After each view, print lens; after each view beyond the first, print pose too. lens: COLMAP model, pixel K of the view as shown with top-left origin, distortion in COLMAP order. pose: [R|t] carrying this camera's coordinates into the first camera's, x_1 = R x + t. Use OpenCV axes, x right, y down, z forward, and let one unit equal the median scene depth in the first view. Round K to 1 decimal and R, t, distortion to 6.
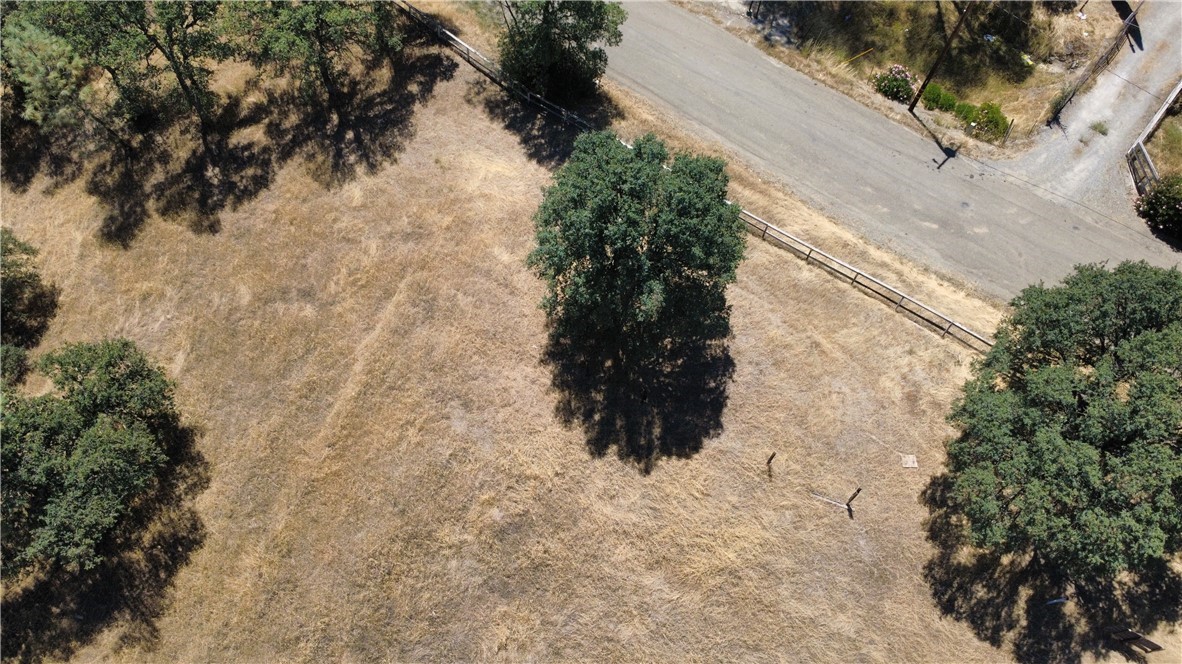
lens RADIAL K [[864.5, 0, 588.7], [0, 864.5, 331.3], [0, 0, 1]] dist [0.000083, -0.003590]
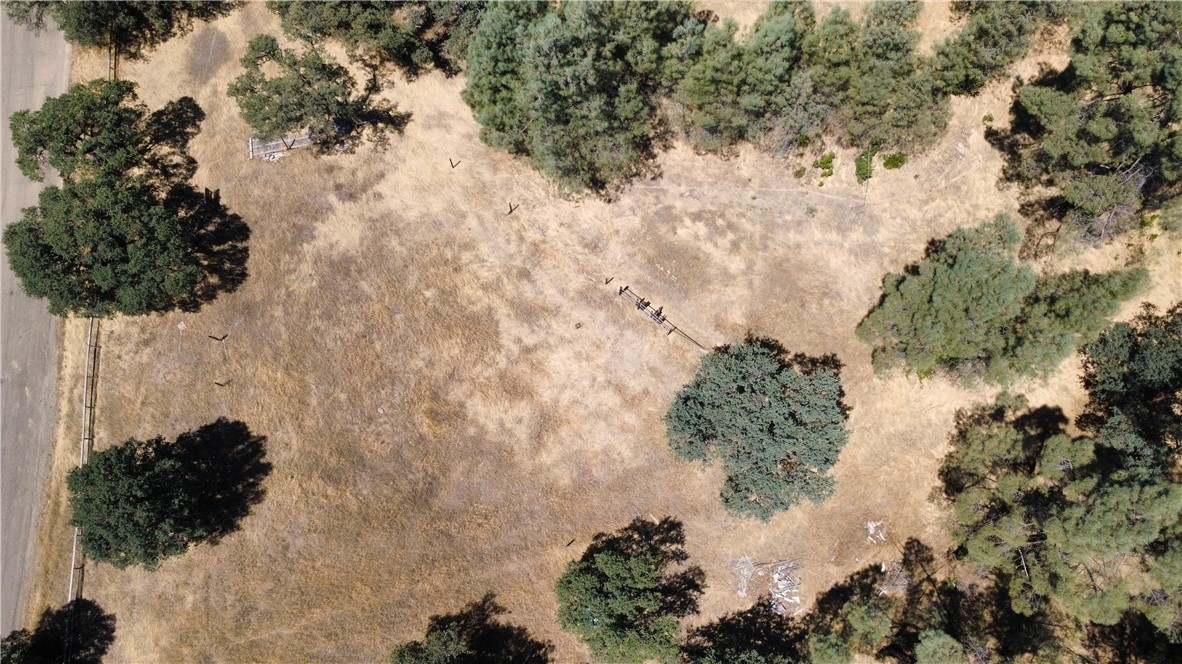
lens RADIAL K [[864.5, 0, 590.4], [0, 864.5, 330.0], [0, 0, 1]] dist [0.000083, -0.003590]
pose [[-0.603298, -0.776229, 0.183032, -0.479489], [0.726870, -0.440743, 0.526693, -0.183575], [-0.328164, 0.450794, 0.830116, -0.774727]]
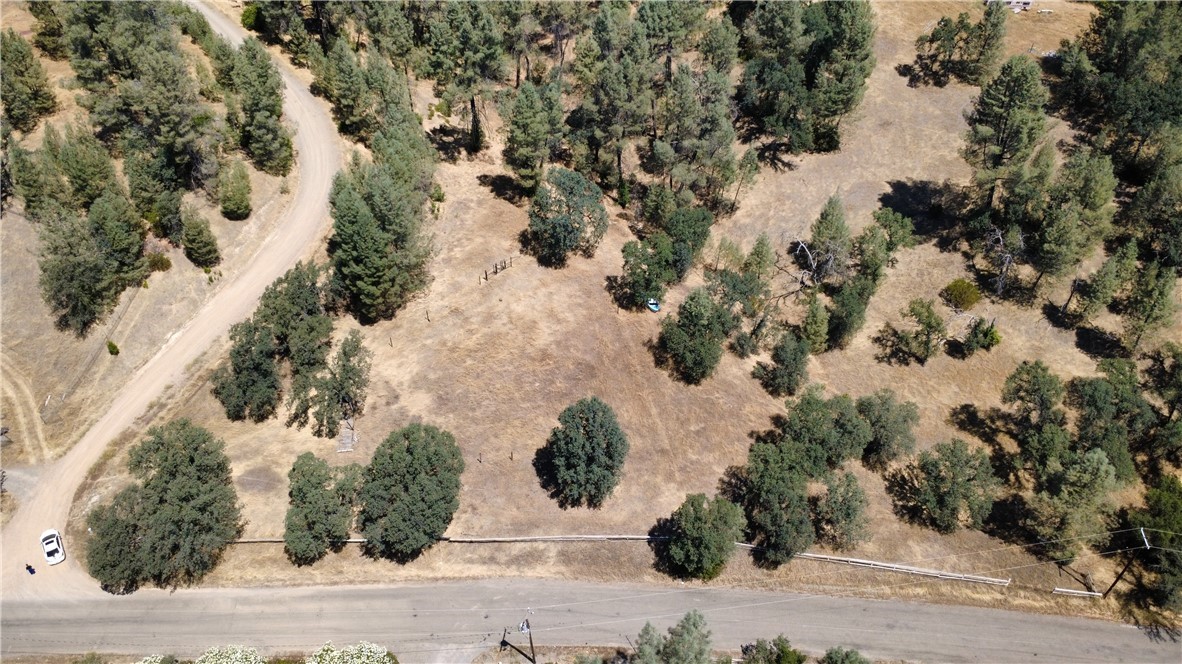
lens RADIAL K [[864.5, 0, 591.9], [0, 864.5, 334.0], [0, 0, 1]] dist [0.000083, -0.003590]
pose [[-0.819941, 0.379414, -0.428651, 0.997009], [-0.525787, -0.203042, 0.826028, -2.106012], [0.226372, 0.902673, 0.365973, -0.292420]]
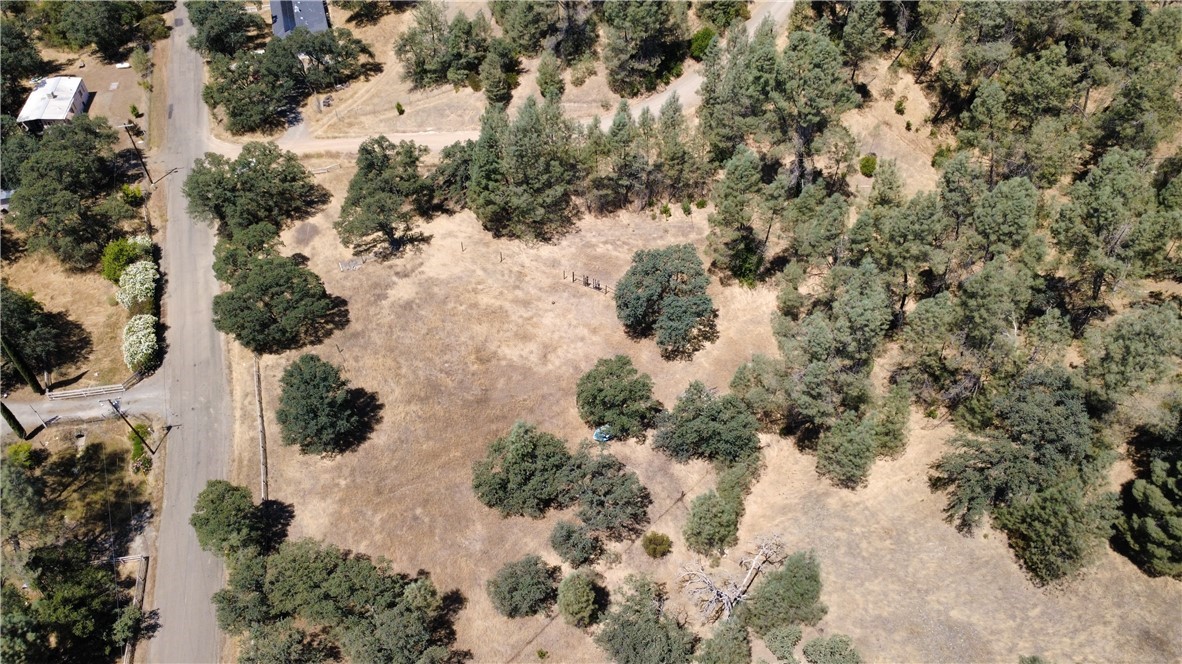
lens RADIAL K [[864.5, 0, 594.3], [0, 864.5, 329.6], [0, 0, 1]] dist [0.000083, -0.003590]
pose [[-0.779605, -0.455697, 0.429600, -1.576675], [0.570629, -0.234204, 0.787103, -1.574940], [-0.258067, 0.858772, 0.442621, -0.599282]]
